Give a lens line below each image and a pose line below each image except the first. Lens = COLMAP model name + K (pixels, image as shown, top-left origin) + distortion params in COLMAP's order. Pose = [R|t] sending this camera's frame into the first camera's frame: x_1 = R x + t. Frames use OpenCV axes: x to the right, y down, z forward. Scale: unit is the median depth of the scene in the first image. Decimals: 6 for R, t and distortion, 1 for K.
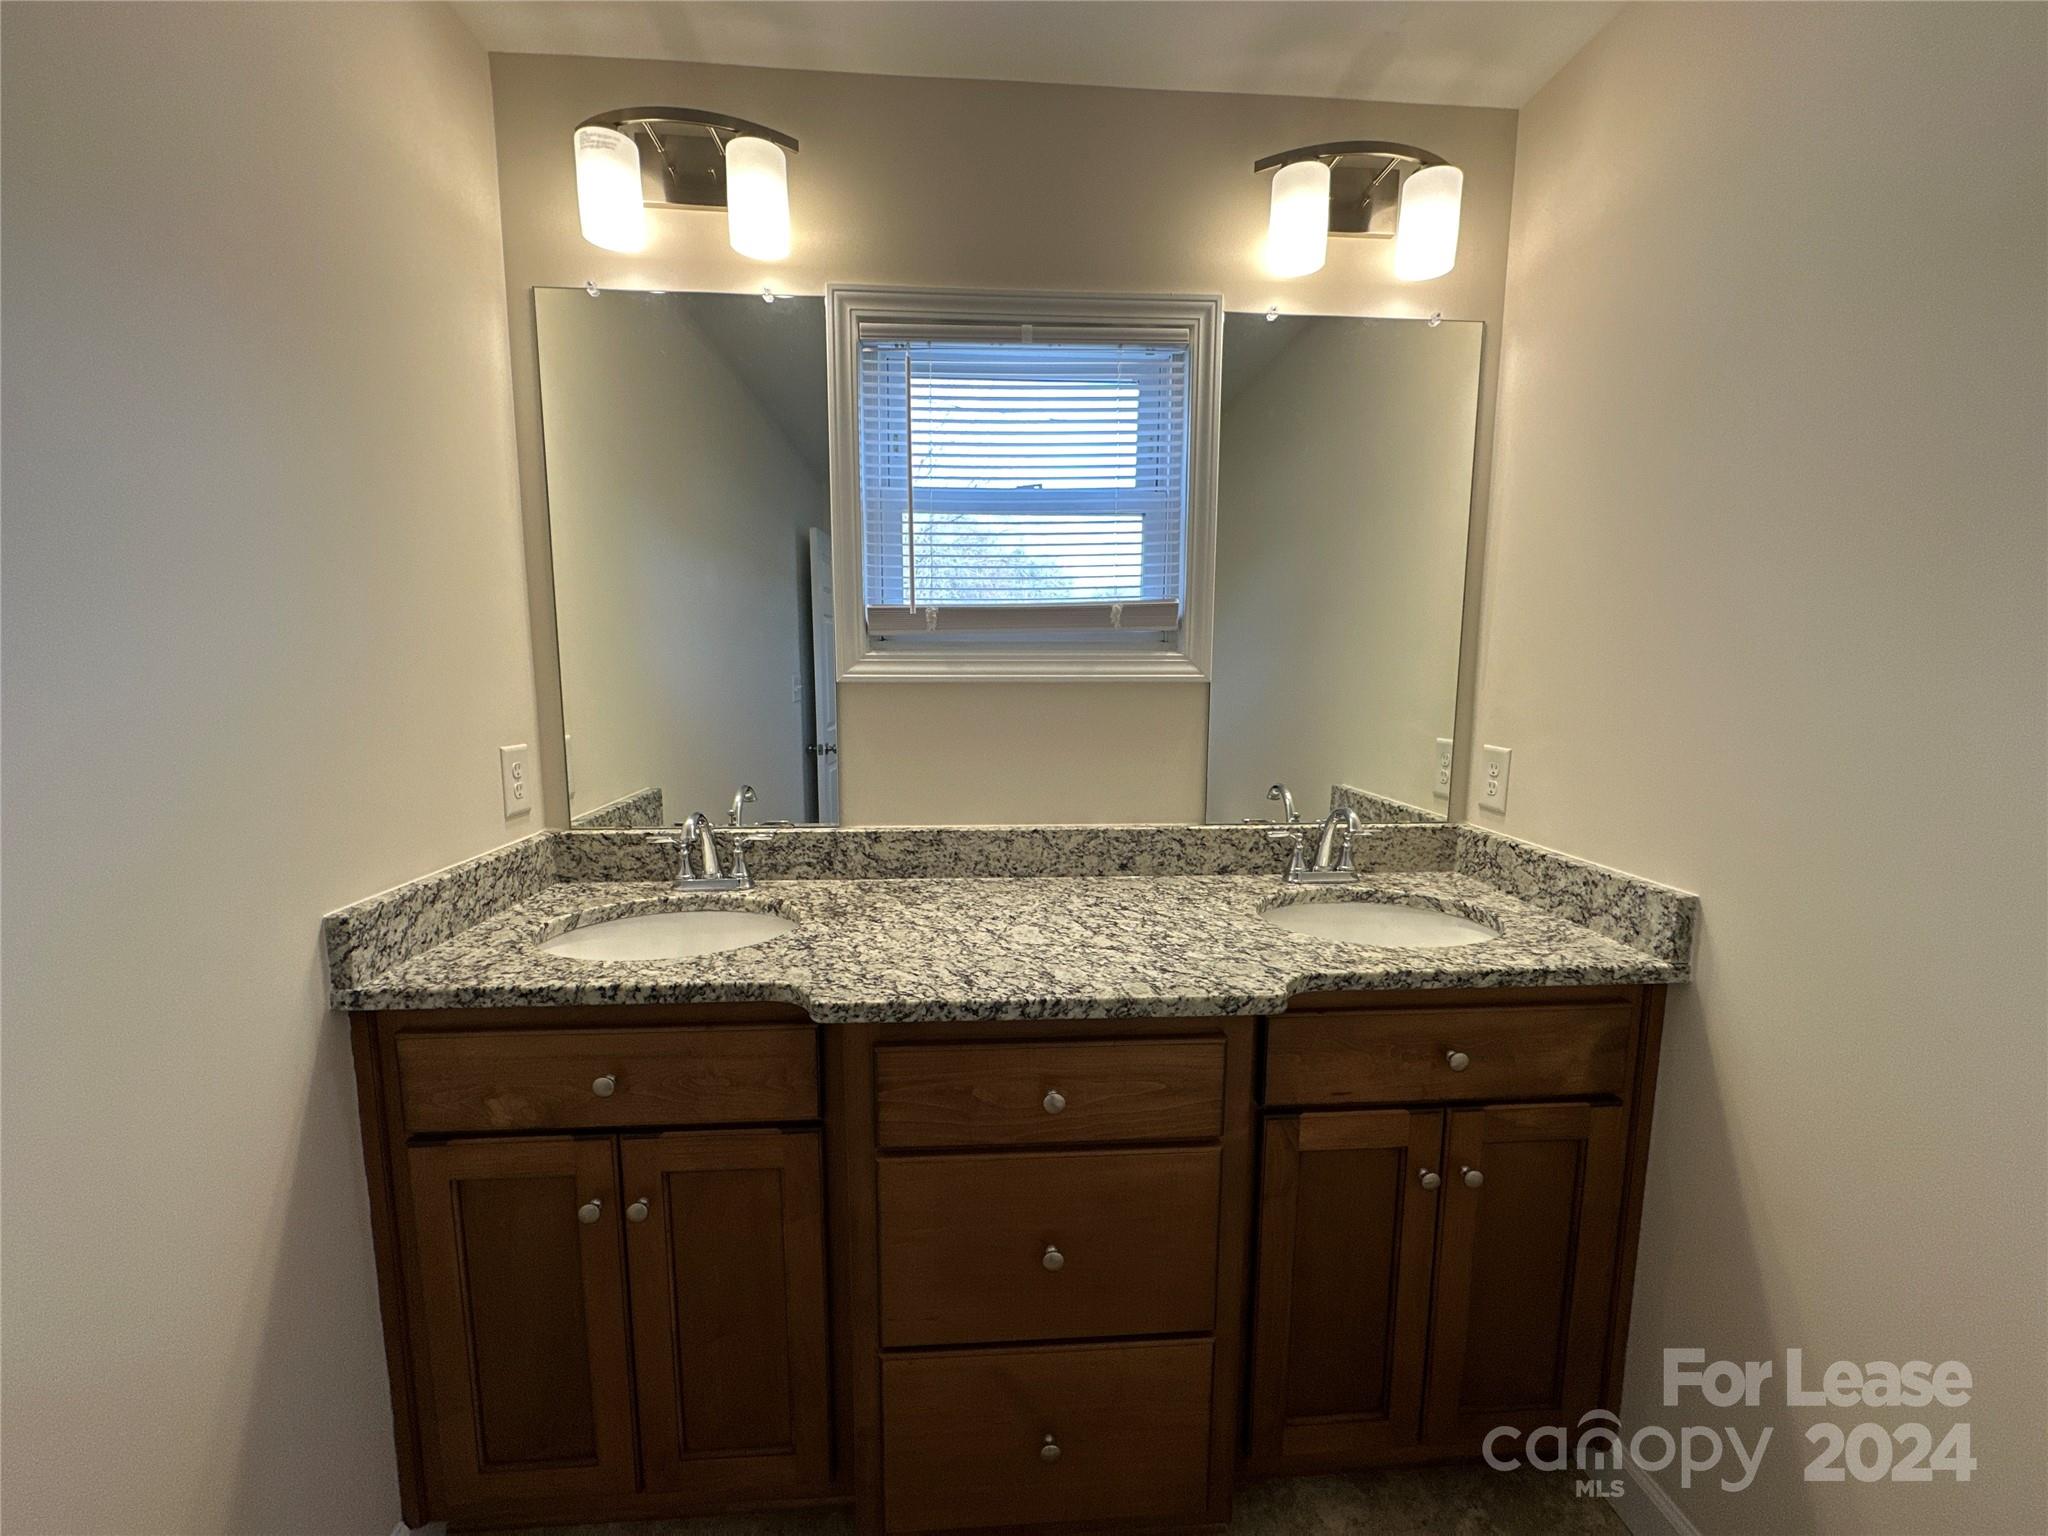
lens RADIAL K [[815.4, 0, 1022.5], [0, 815.4, 771.3], [0, 0, 1]] dist [-0.002894, 0.000532]
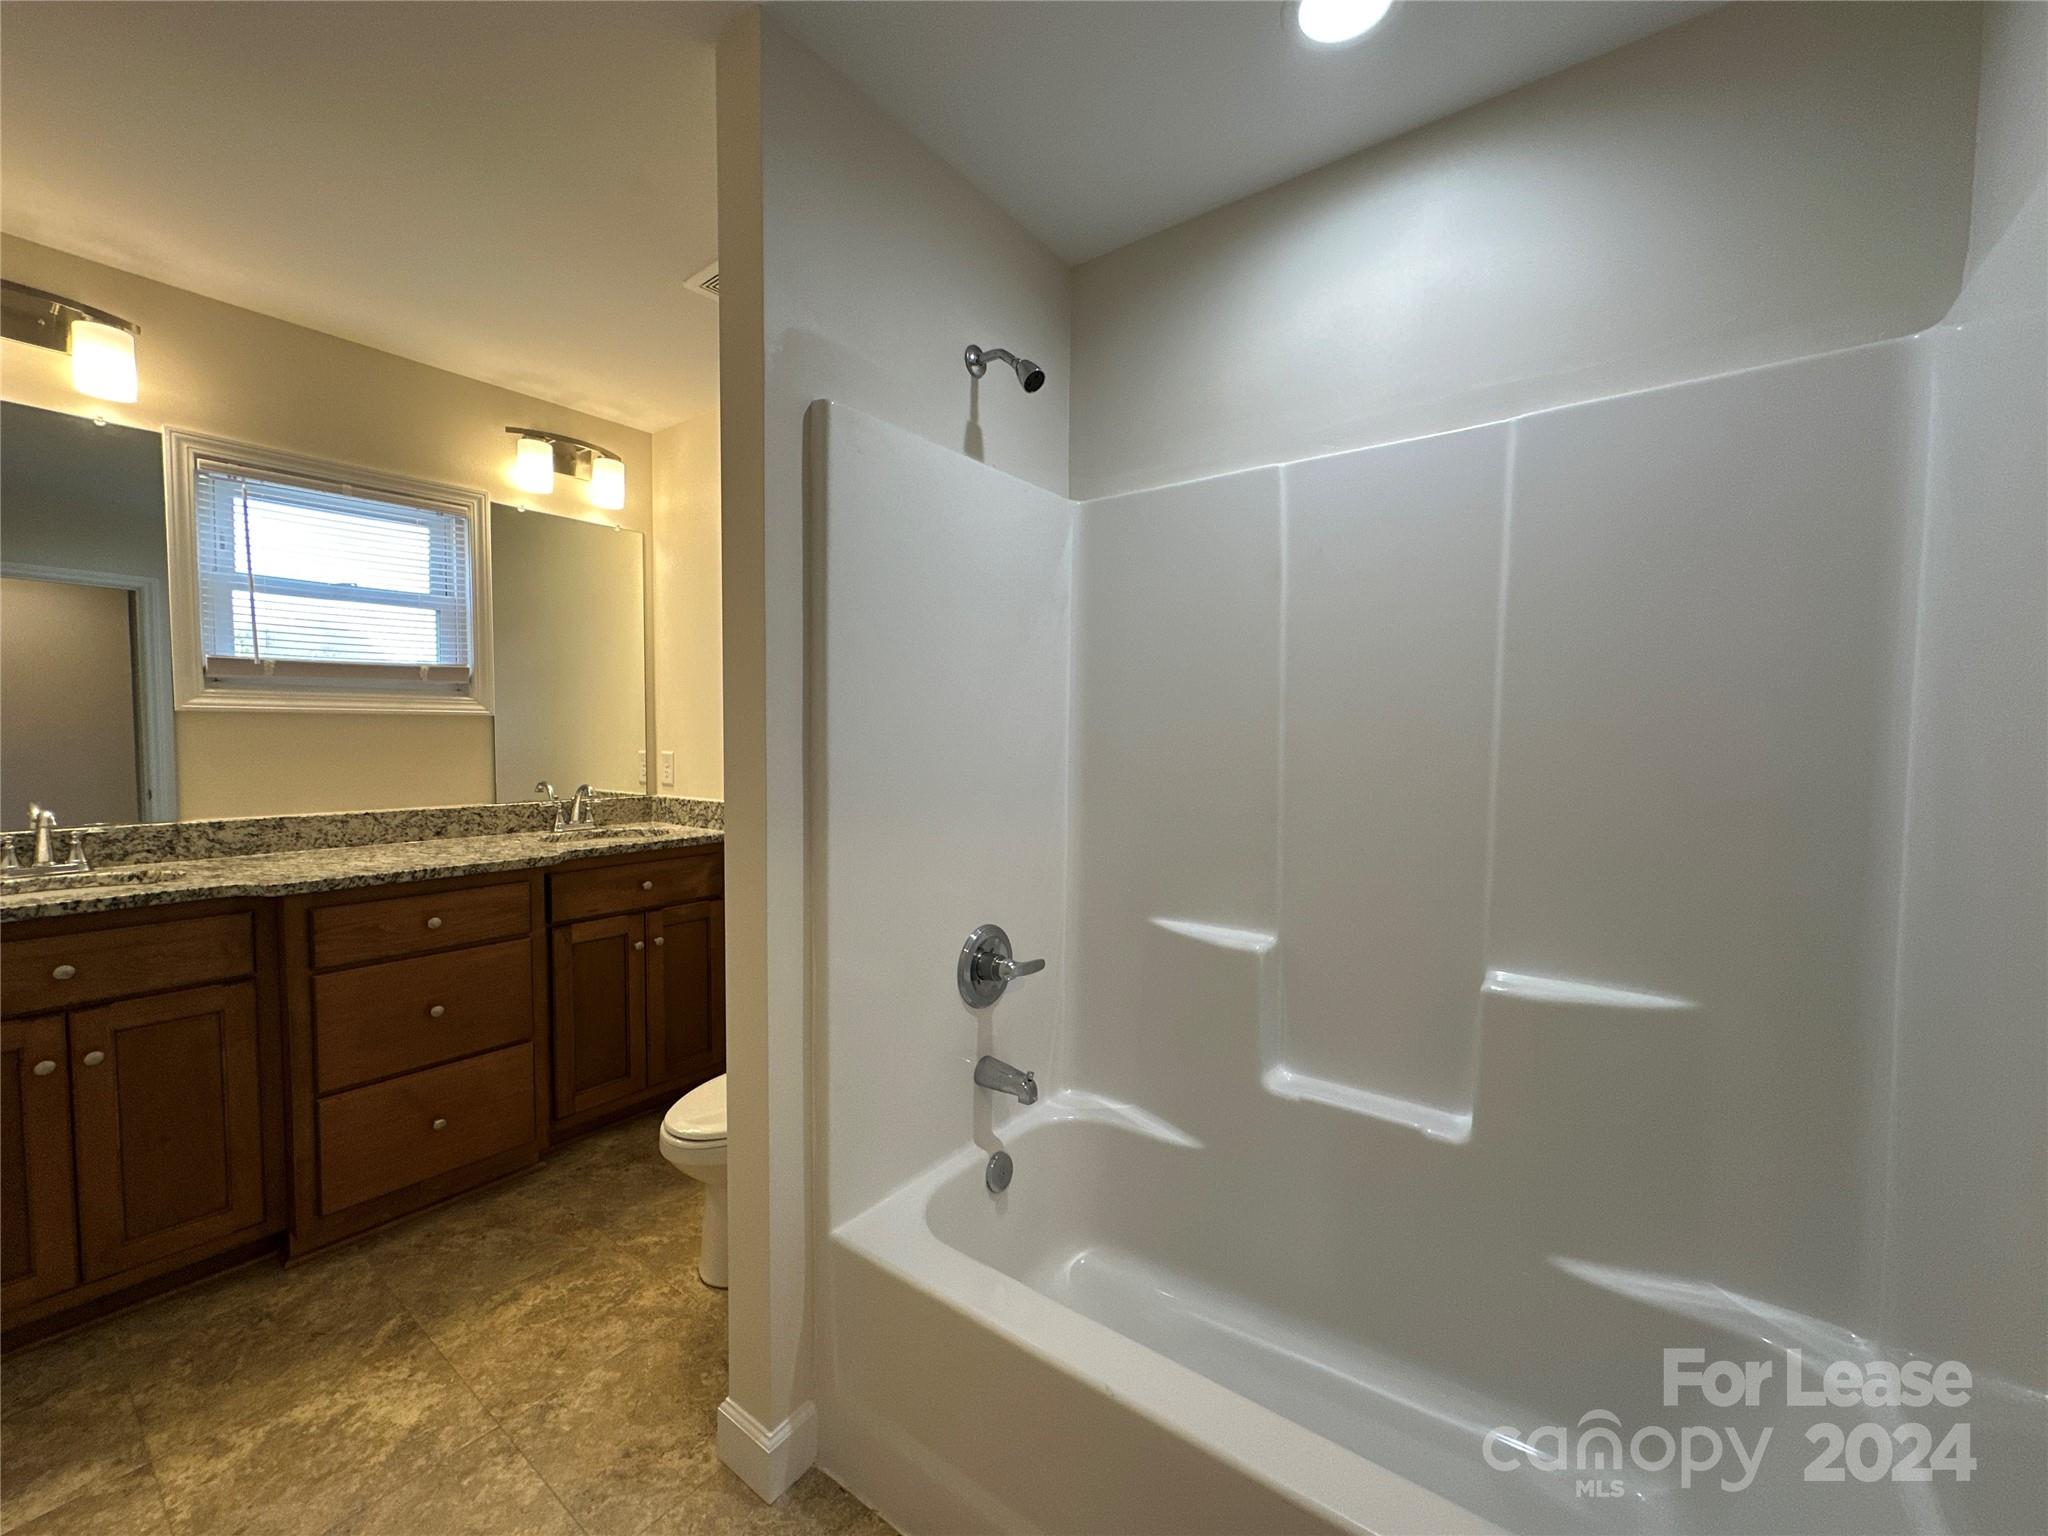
lens RADIAL K [[815.4, 0, 1022.5], [0, 815.4, 771.3], [0, 0, 1]] dist [-0.002894, 0.000532]
pose [[0.651117, -0.034567, 0.758190, -0.375245], [0.095088, 0.994807, -0.036305, 0.187559], [-0.752997, 0.095734, 0.651023, -0.995418]]
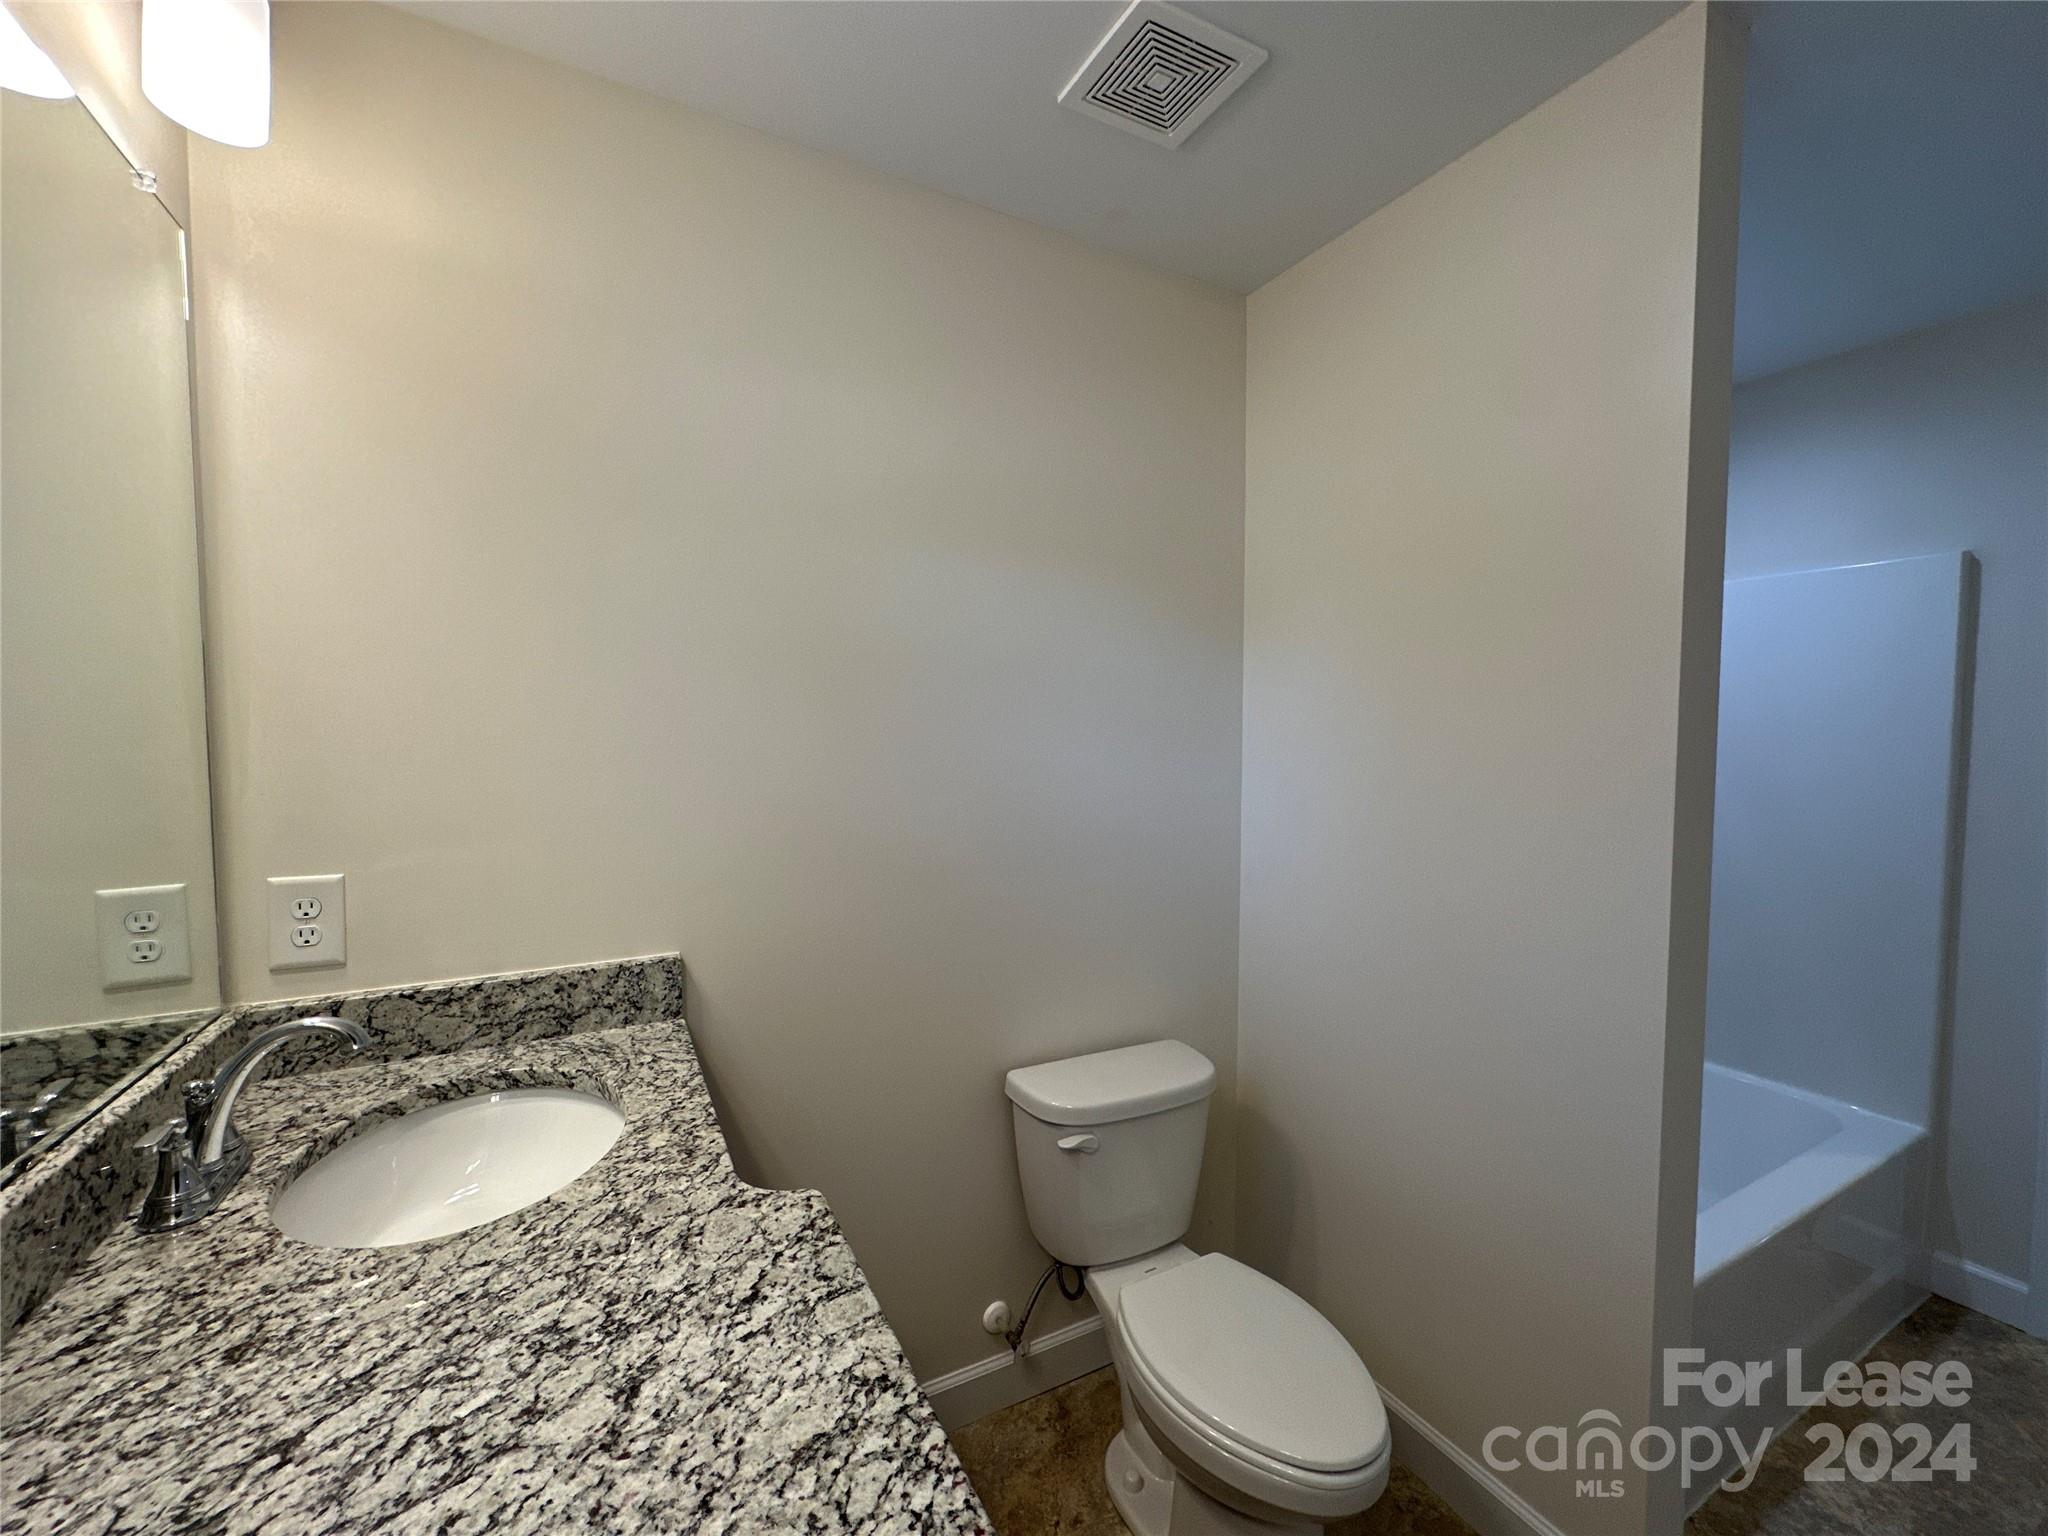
lens RADIAL K [[815.4, 0, 1022.5], [0, 815.4, 771.3], [0, 0, 1]] dist [-0.002894, 0.000532]
pose [[-0.410150, -0.049398, 0.910679, -0.340526], [0.116380, 0.987534, 0.105982, -0.138083], [-0.904562, 0.149454, -0.399288, 0.806676]]
